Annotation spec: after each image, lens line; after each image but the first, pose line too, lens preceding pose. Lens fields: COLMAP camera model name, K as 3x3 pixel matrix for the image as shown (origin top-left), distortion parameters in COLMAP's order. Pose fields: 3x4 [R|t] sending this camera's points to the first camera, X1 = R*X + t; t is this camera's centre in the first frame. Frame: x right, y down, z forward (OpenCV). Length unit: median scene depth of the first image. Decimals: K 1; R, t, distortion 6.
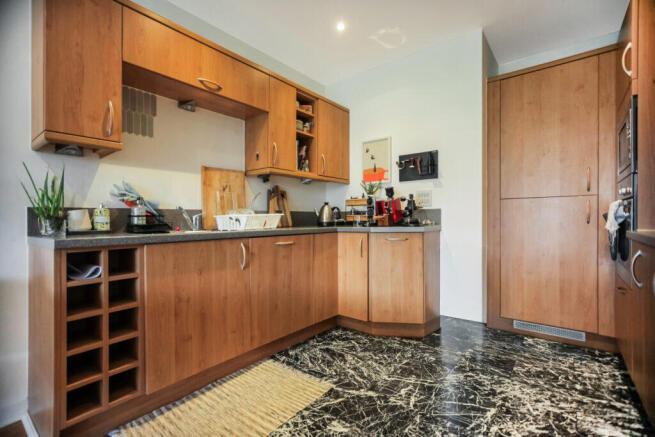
lens RADIAL K [[306.1, 0, 326.6], [0, 306.1, 216.3], [0, 0, 1]] dist [0.009775, 0.002067]
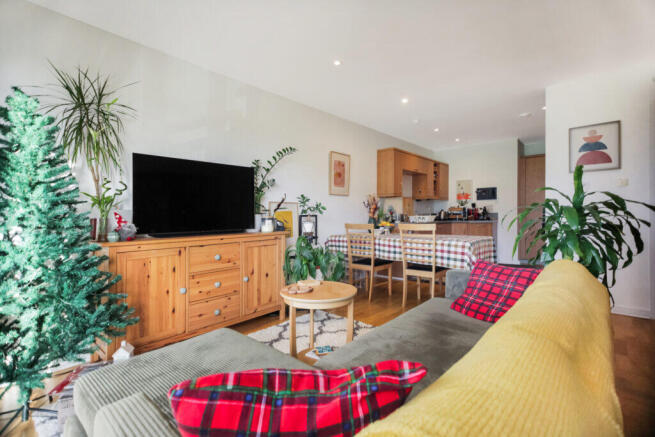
lens RADIAL K [[306.1, 0, 326.2], [0, 306.1, 217.1], [0, 0, 1]] dist [0.009775, 0.002067]
pose [[0.997917, 0.004587, -0.064352, -0.949006], [-0.004186, 0.999971, 0.006372, -0.002632], [0.064379, -0.006090, 0.997907, -1.710481]]
